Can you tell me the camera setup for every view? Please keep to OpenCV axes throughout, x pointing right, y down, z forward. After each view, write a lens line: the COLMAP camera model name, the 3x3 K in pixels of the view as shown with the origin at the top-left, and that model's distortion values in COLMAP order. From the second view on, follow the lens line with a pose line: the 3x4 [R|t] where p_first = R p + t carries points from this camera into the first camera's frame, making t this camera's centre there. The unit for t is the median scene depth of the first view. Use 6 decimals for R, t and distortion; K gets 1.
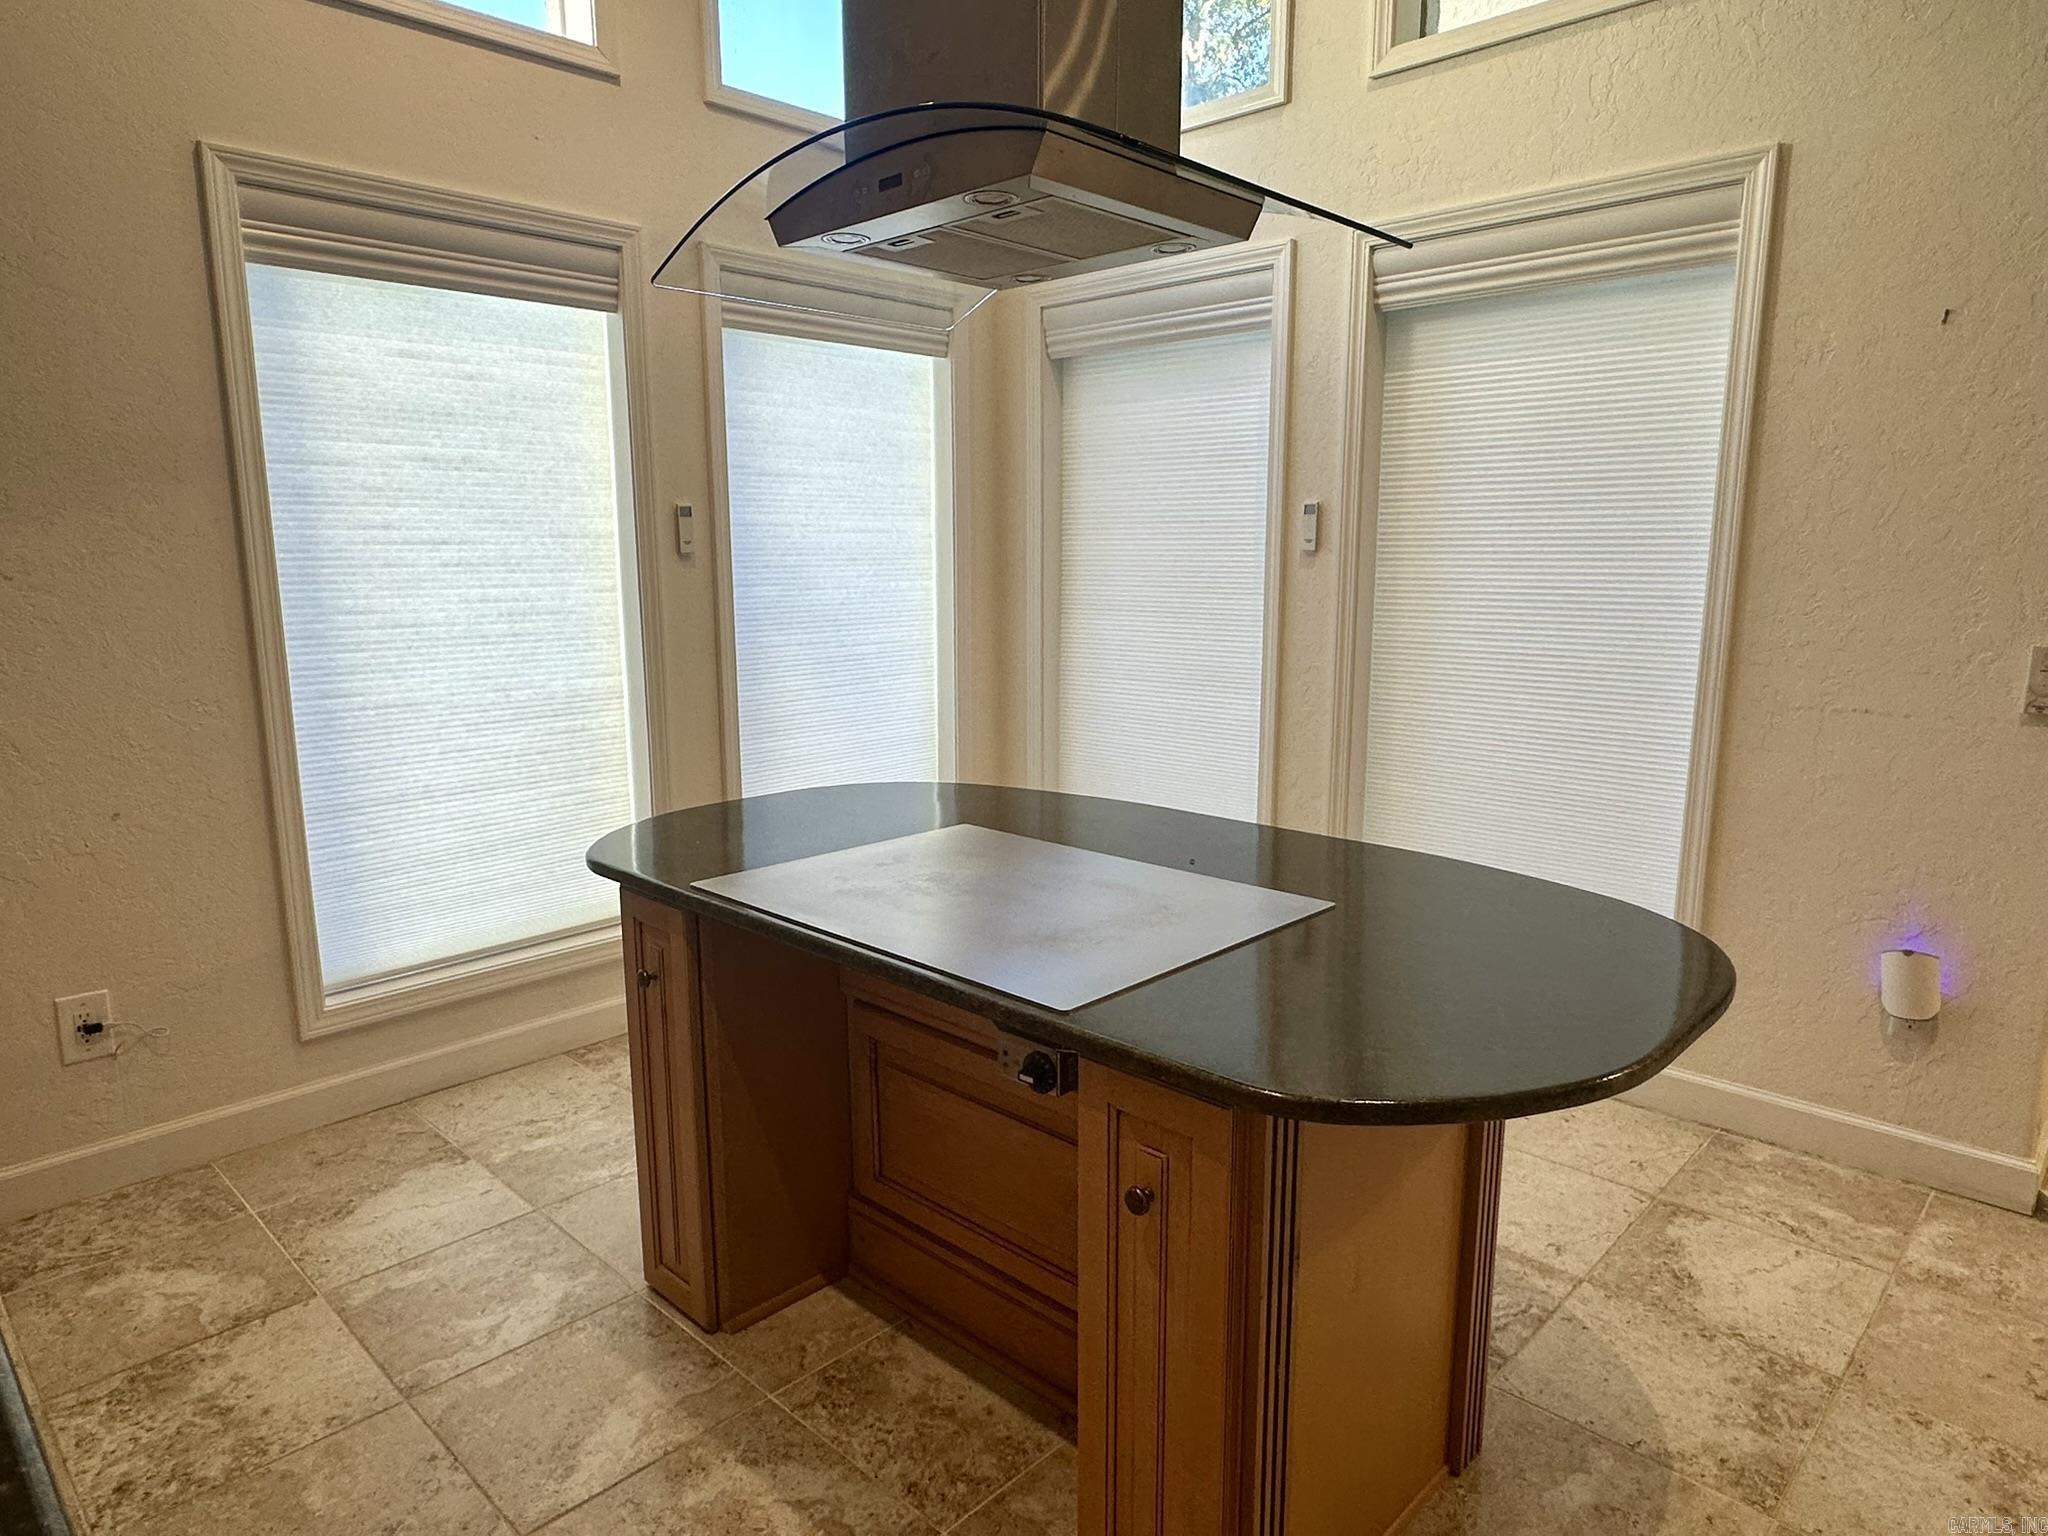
lens RADIAL K [[1249.7, 0, 1013.6], [0, 1249.7, 777.9], [0, 0, 1]] dist [-0.004700, 0.000486]
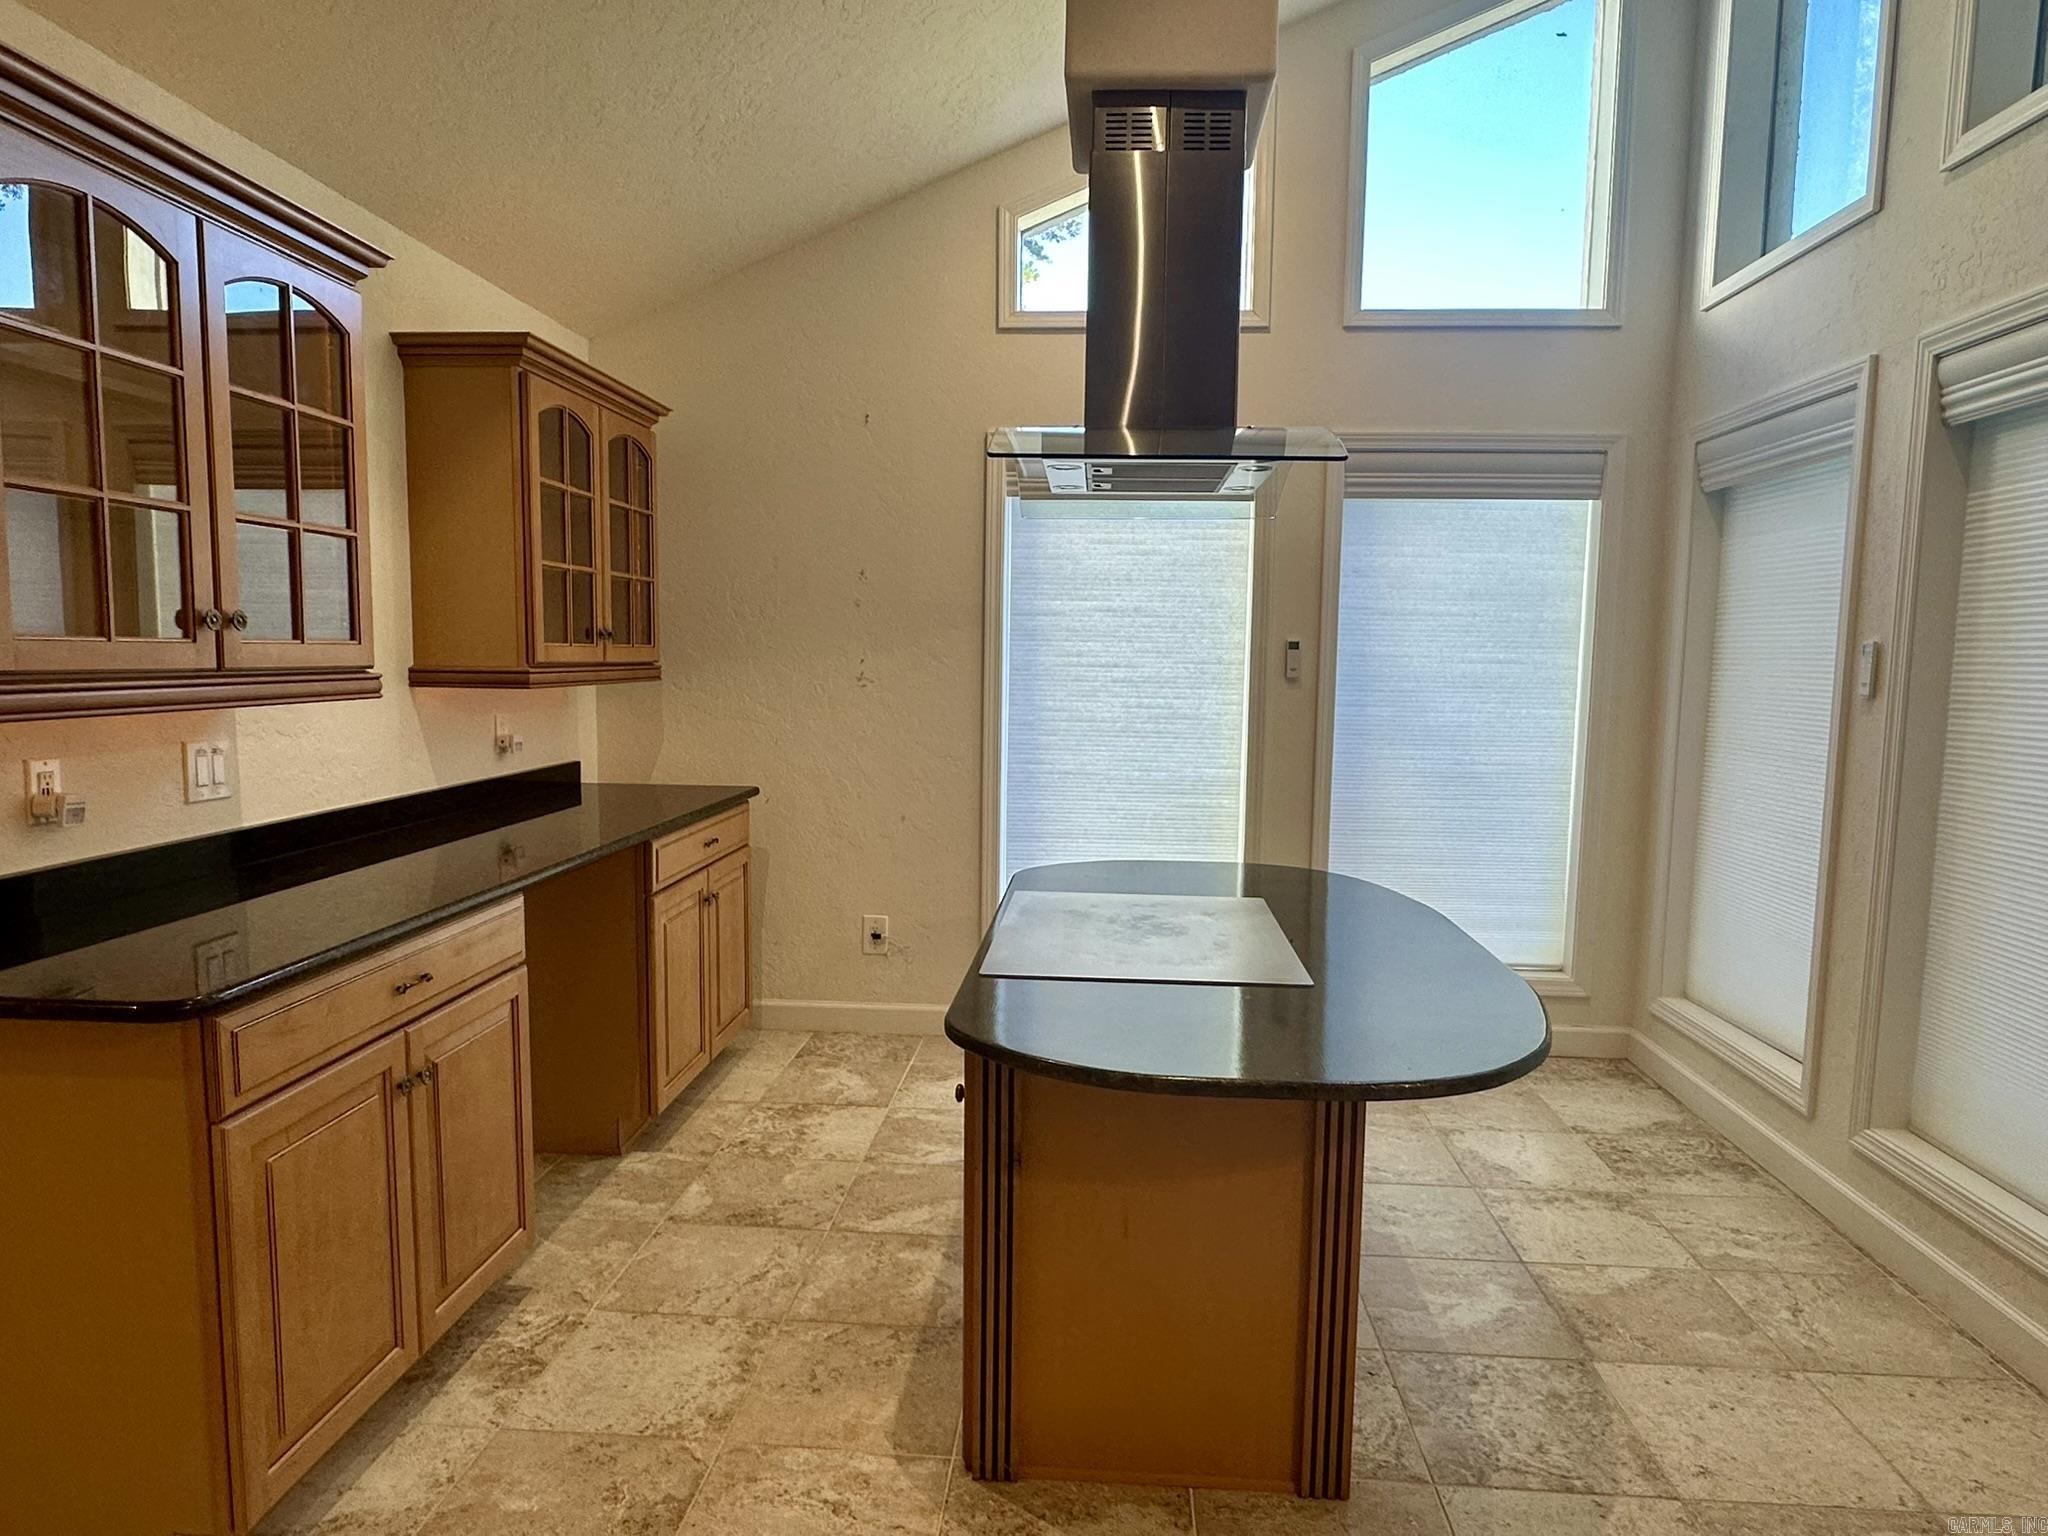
lens RADIAL K [[1244.5, 0, 1023.3], [0, 1244.5, 786.8], [0, 0, 1]] dist [0.001057, 0.002641]
pose [[0.645642, 0.096522, -0.757516, 0.675946], [-0.156282, 0.987685, -0.007351, -0.024897], [0.747478, 0.123132, 0.652775, -0.012923]]
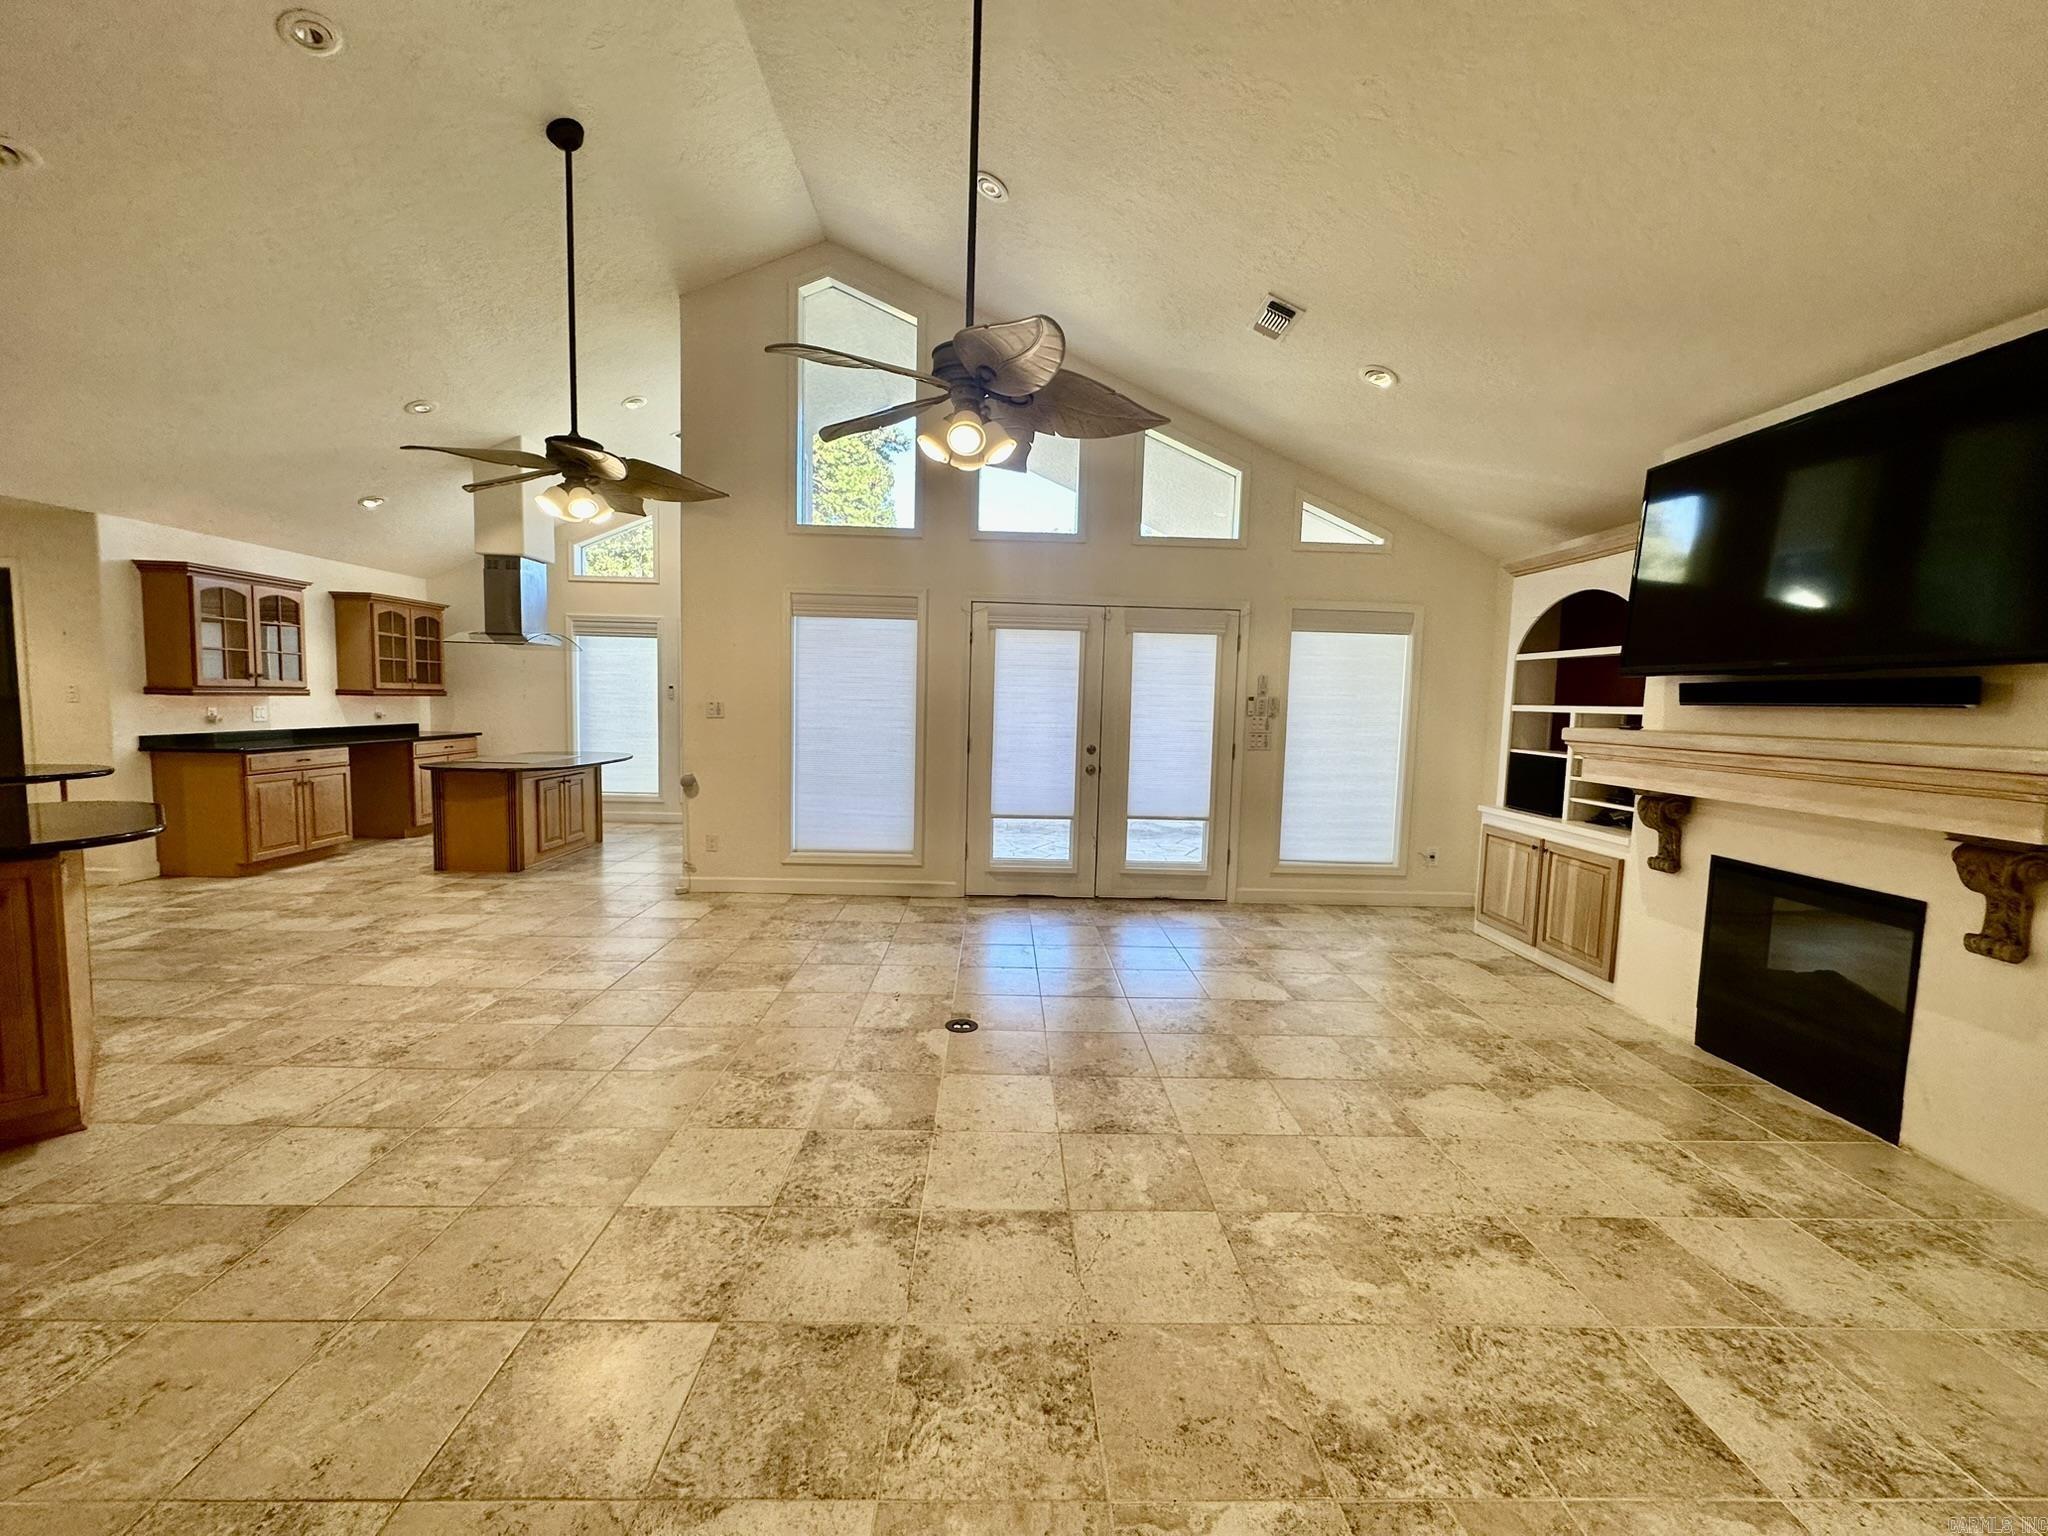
lens RADIAL K [[815.1, 0, 1023.3], [0, 815.1, 765.7], [0, 0, 1]] dist [-0.005469, 0.001024]
pose [[0.720594, 0.080913, -0.688620, 2.842426], [-0.156374, 0.986545, -0.047715, -0.033464], [0.675494, 0.142066, 0.723551, -0.047622]]
